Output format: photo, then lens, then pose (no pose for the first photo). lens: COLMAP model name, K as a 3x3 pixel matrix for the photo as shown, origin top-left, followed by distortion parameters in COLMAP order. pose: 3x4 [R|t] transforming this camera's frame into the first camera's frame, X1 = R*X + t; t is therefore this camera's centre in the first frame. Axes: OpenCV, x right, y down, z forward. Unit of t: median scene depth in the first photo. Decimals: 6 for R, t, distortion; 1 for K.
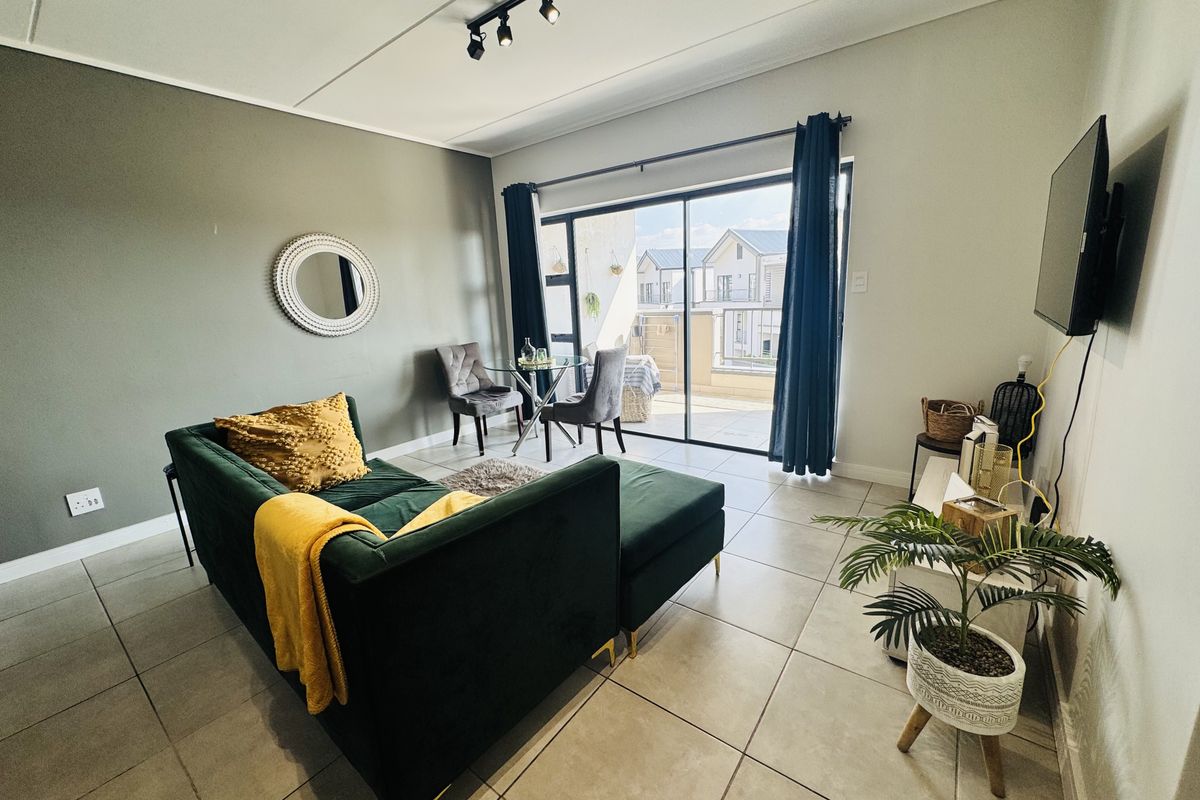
lens RADIAL K [[477.5, 0, 610.6], [0, 477.5, 398.0], [0, 0, 1]] dist [0.002055, -0.000320]
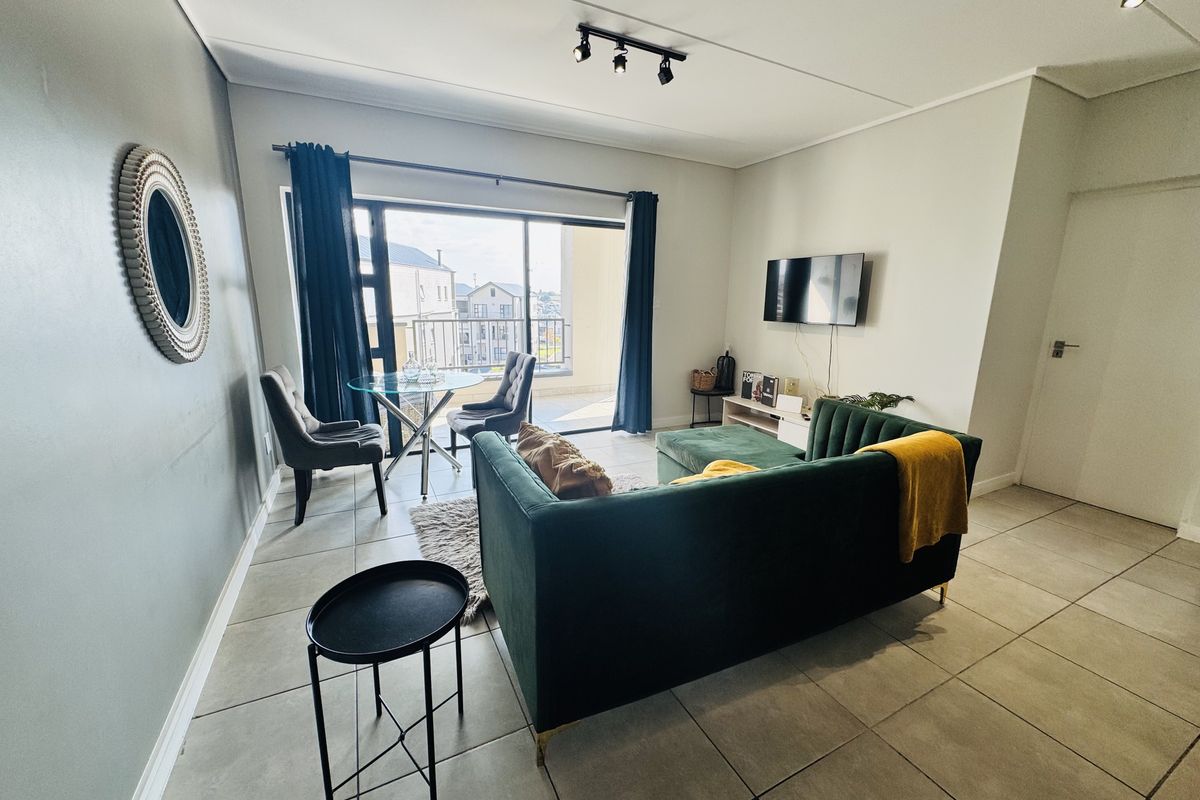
lens RADIAL K [[477.5, 0, 601.5], [0, 477.5, 397.6], [0, 0, 1]] dist [0.002055, -0.000320]
pose [[0.439828, -0.134446, 0.887961, -0.762064], [0.167628, 0.983645, 0.065904, -0.051893], [-0.882299, 0.119861, 0.455172, 0.367767]]
